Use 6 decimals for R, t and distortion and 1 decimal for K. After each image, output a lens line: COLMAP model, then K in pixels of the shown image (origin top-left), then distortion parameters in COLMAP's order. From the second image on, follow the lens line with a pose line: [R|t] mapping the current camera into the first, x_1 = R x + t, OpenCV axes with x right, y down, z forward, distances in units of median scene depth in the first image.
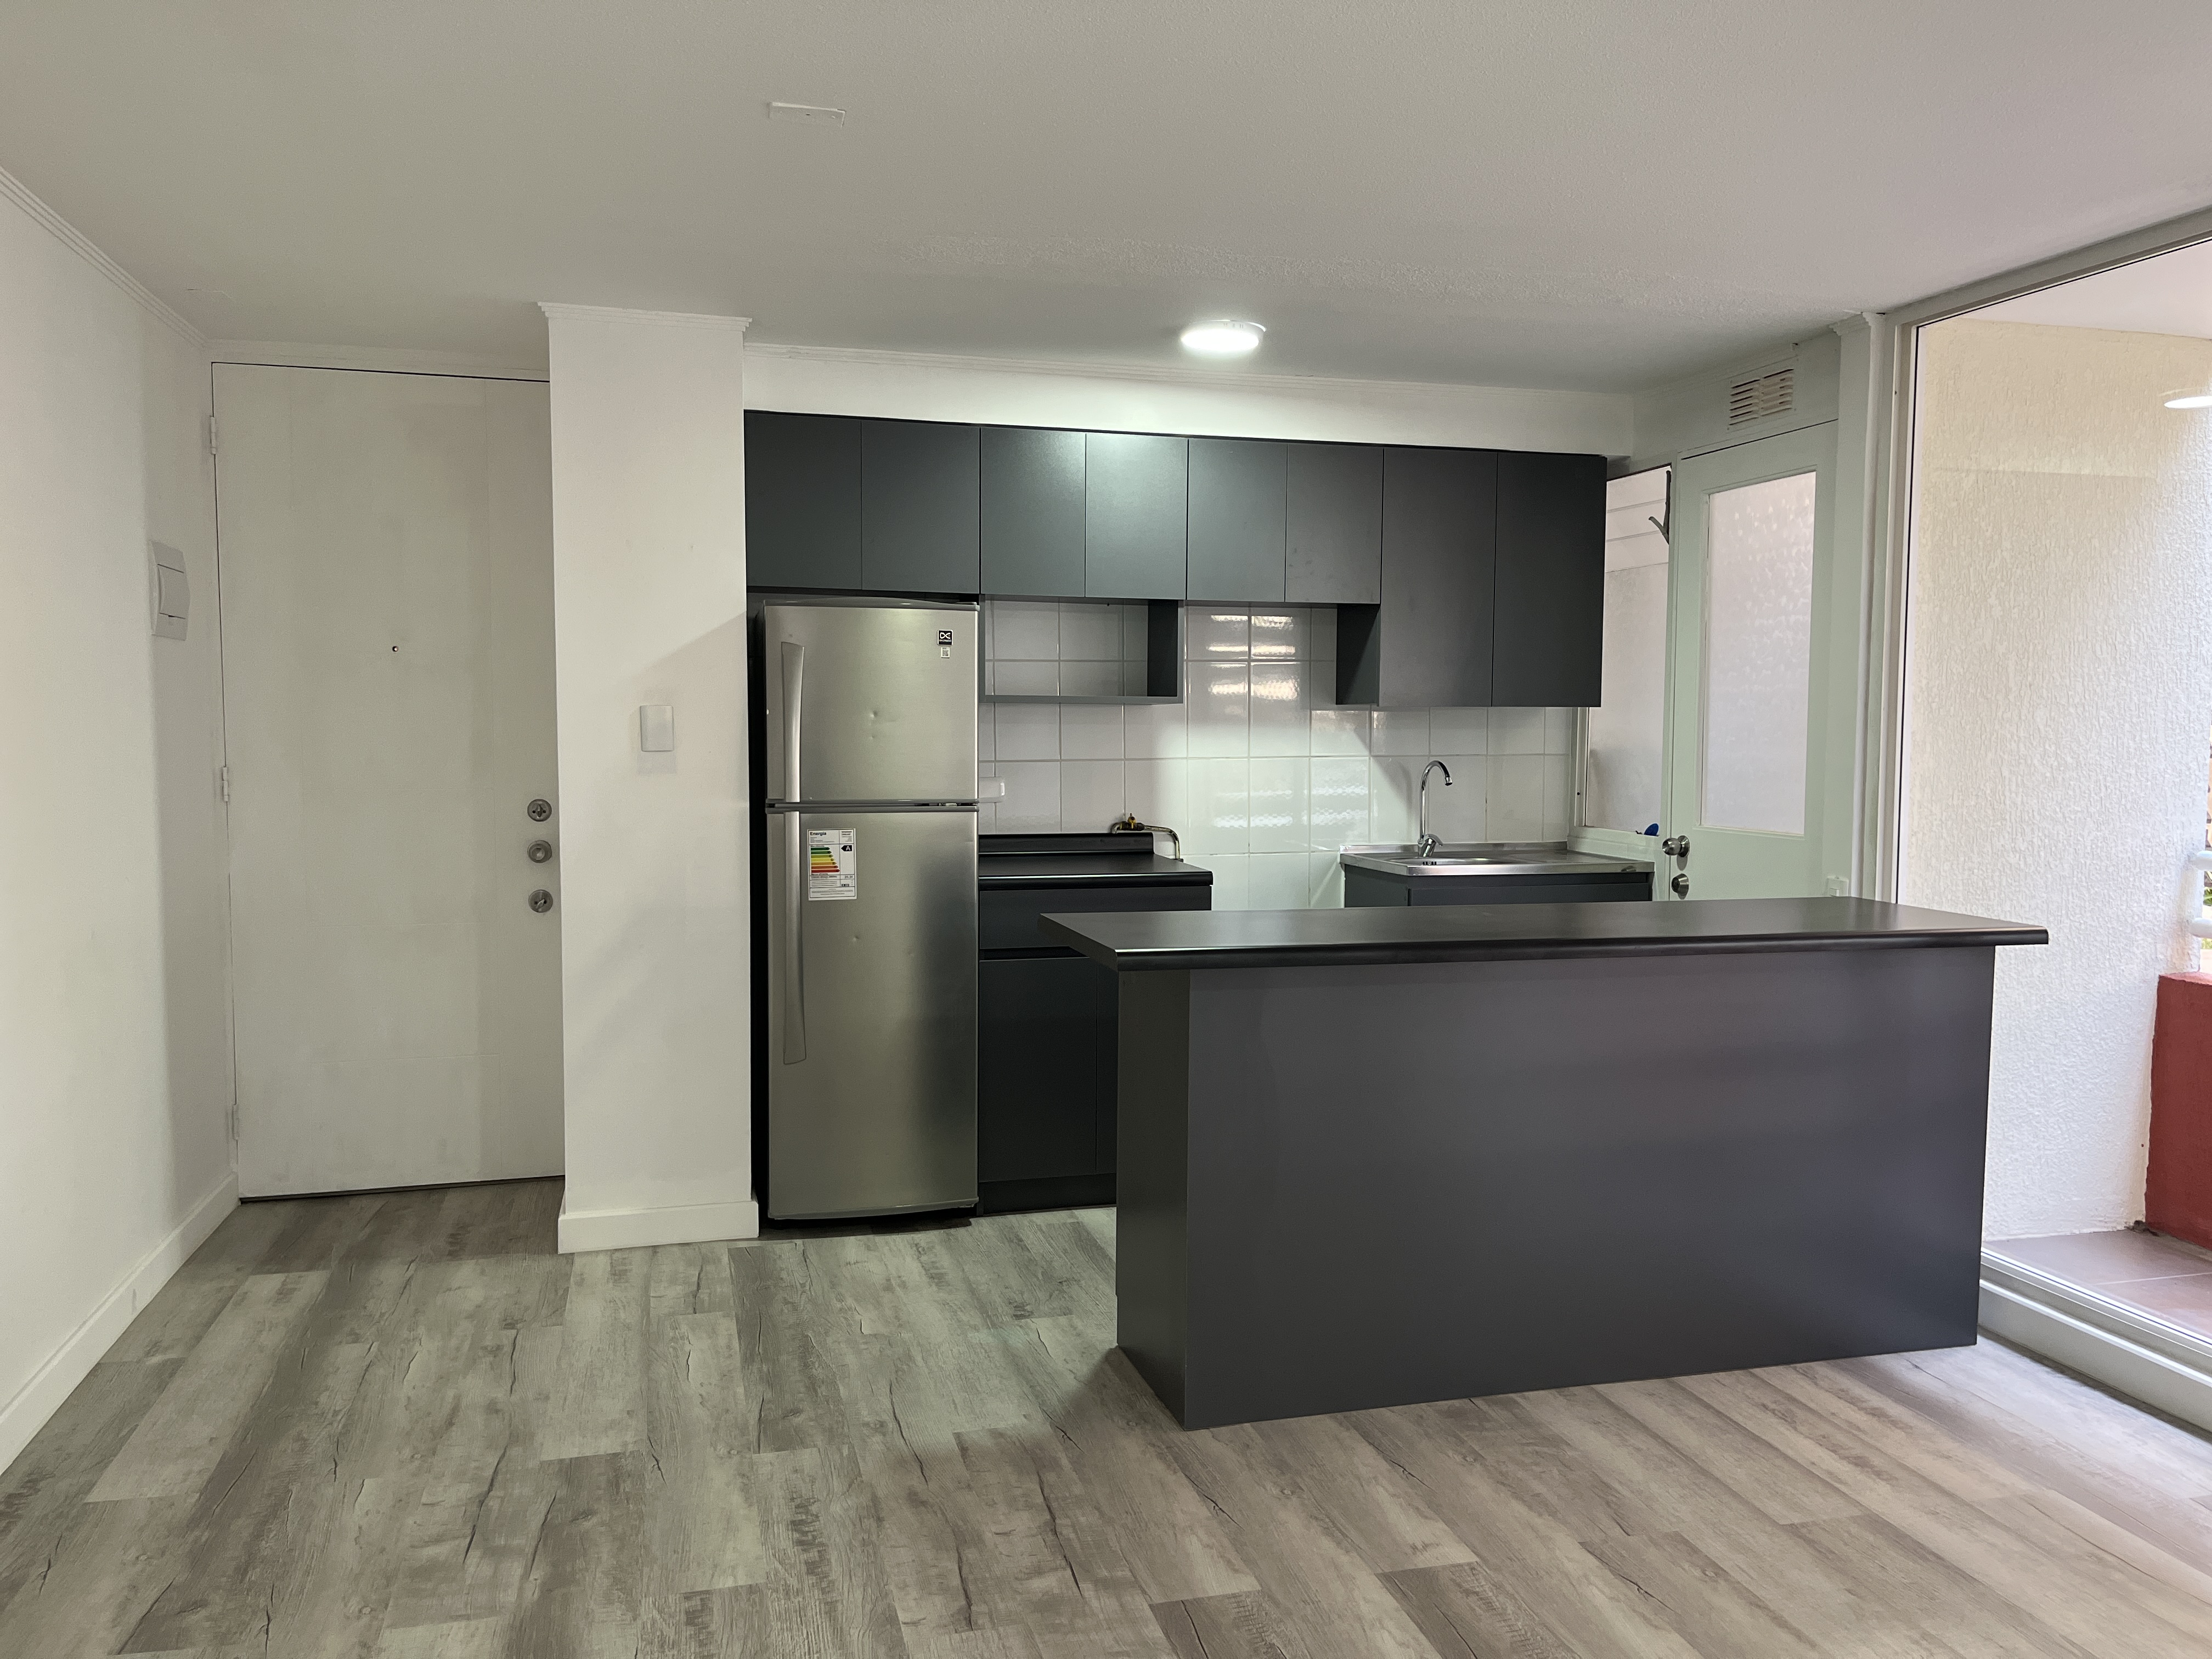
lens RADIAL K [[1683.4, 0, 1095.3], [0, 1683.4, 825.7], [0, 0, 1]] dist [0.080761, -0.111978]
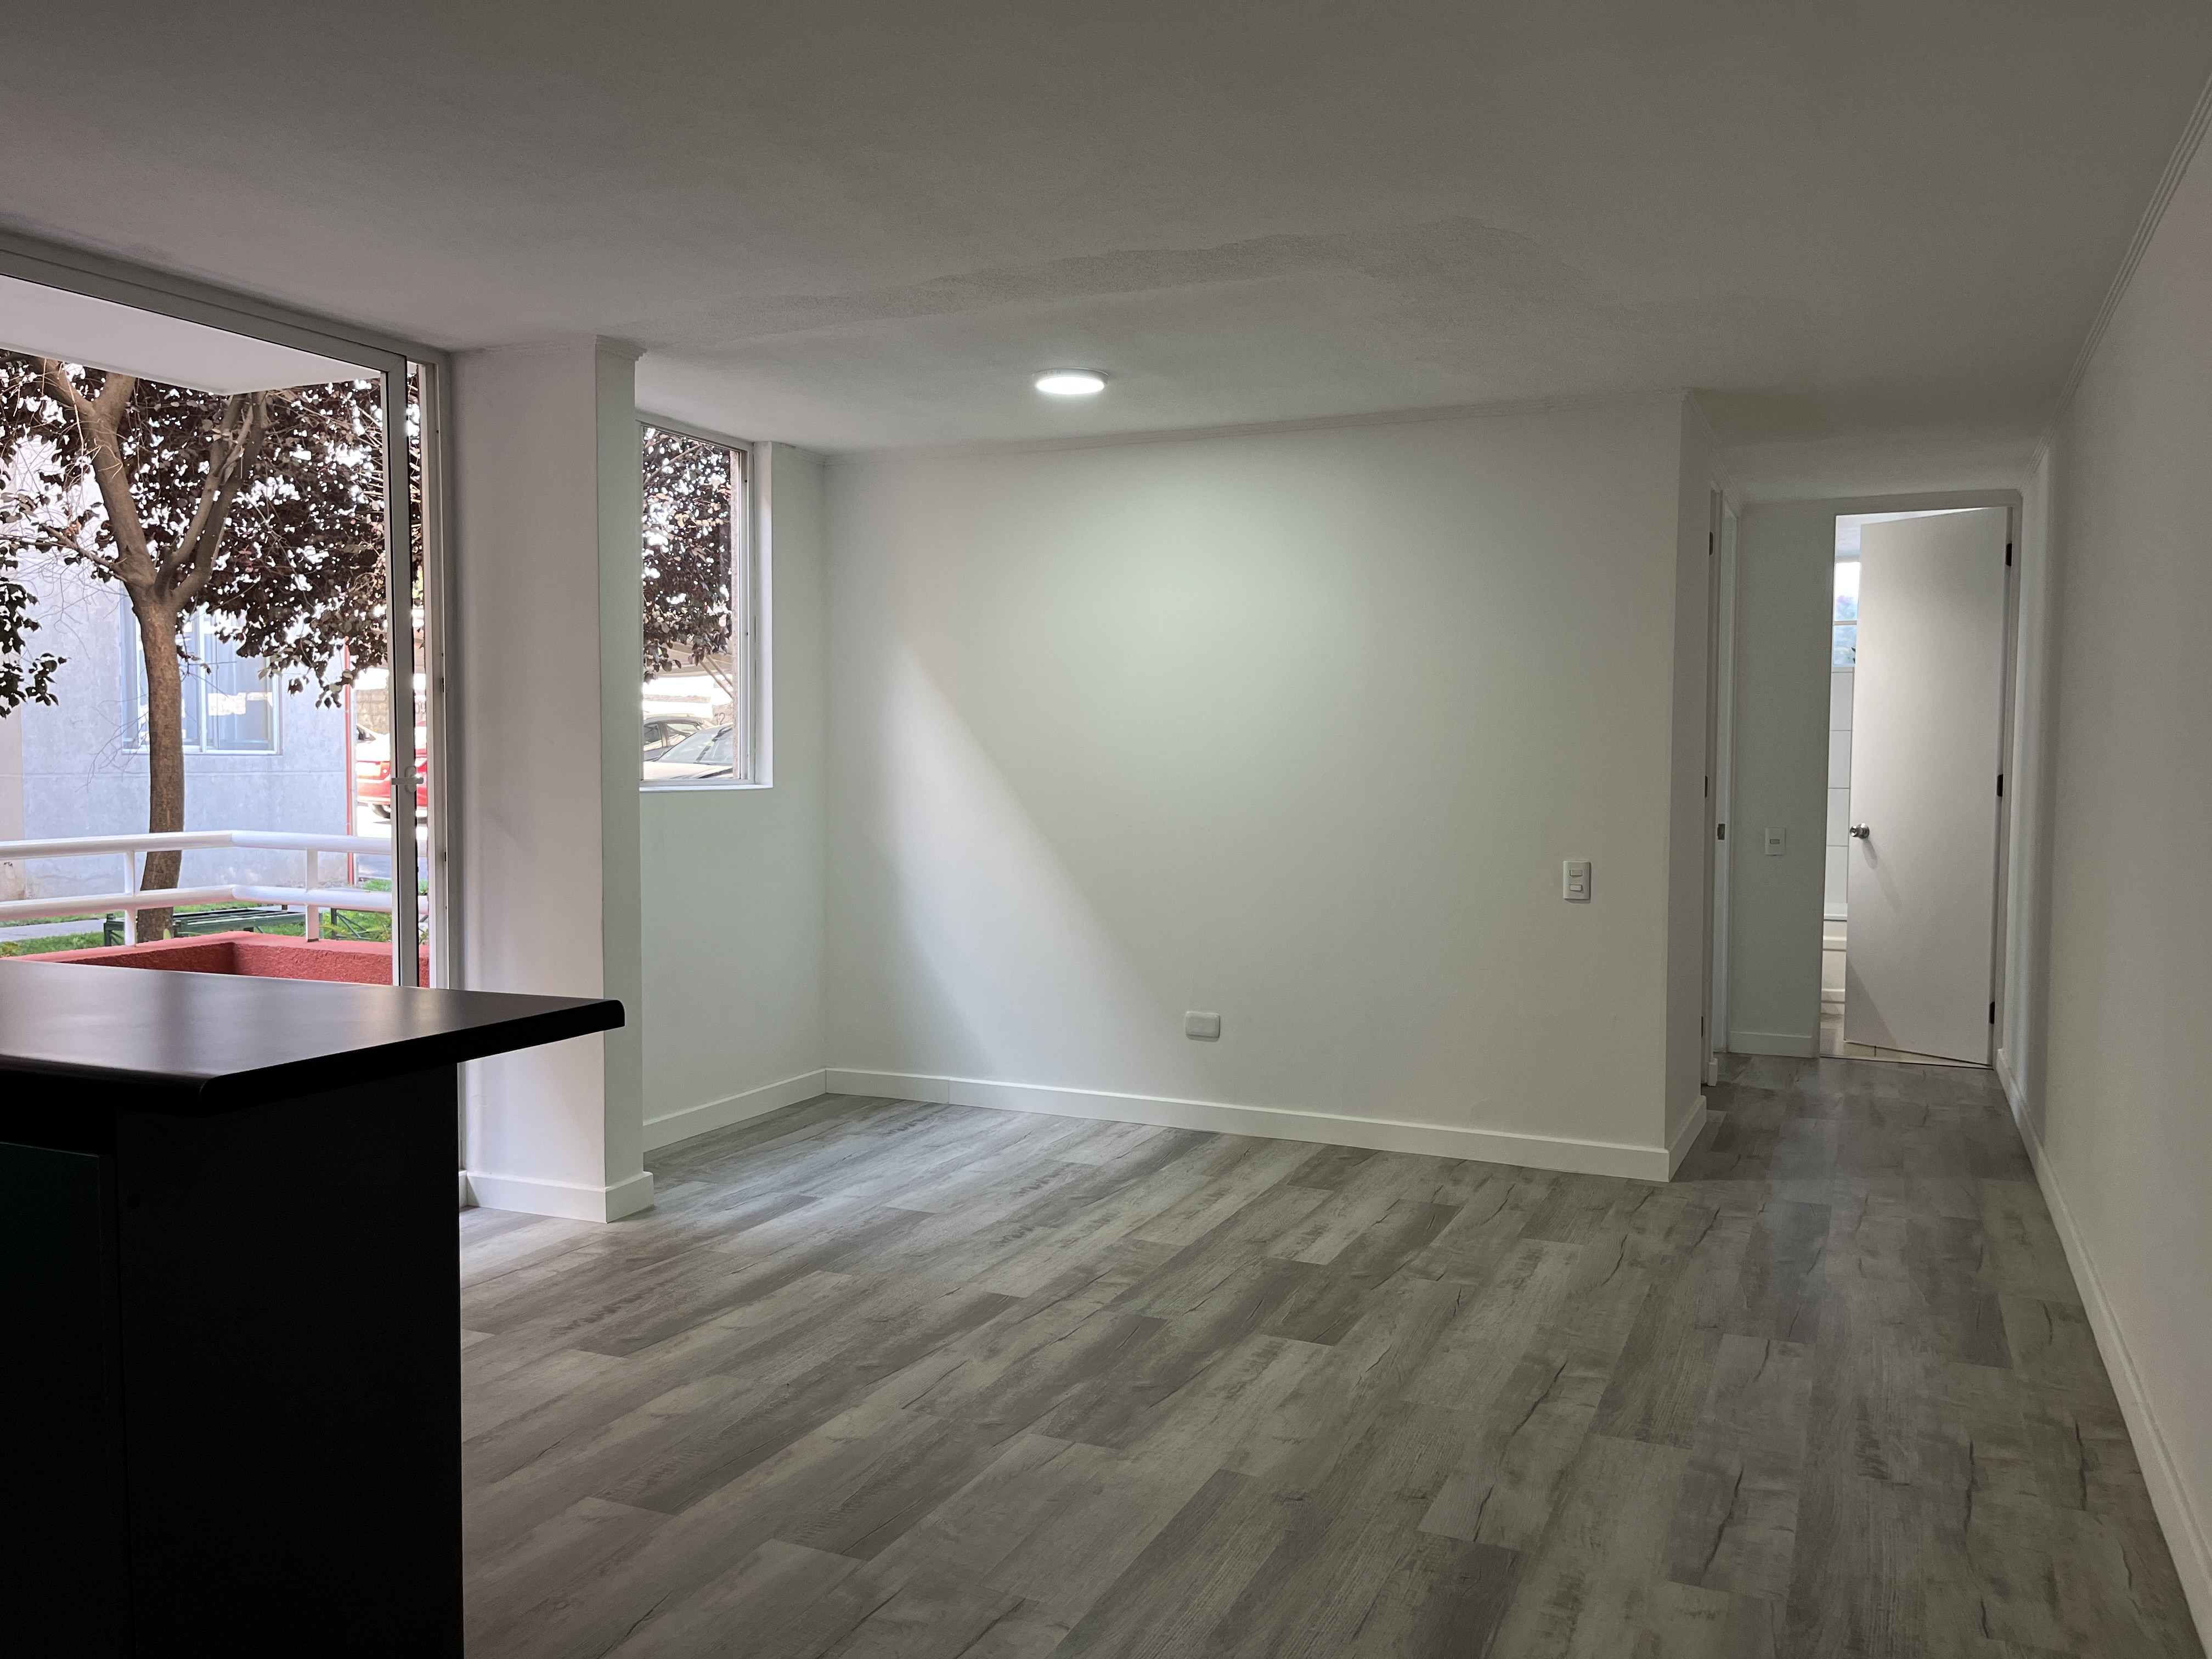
lens RADIAL K [[1683.4, 0, 1109.4], [0, 1683.4, 845.1], [0, 0, 1]] dist [0.080761, -0.111978]
pose [[-0.779885, -0.043665, 0.624398, -0.588120], [0.025267, 0.994555, 0.101109, -0.059493], [-0.625413, 0.094629, -0.774535, 1.392651]]
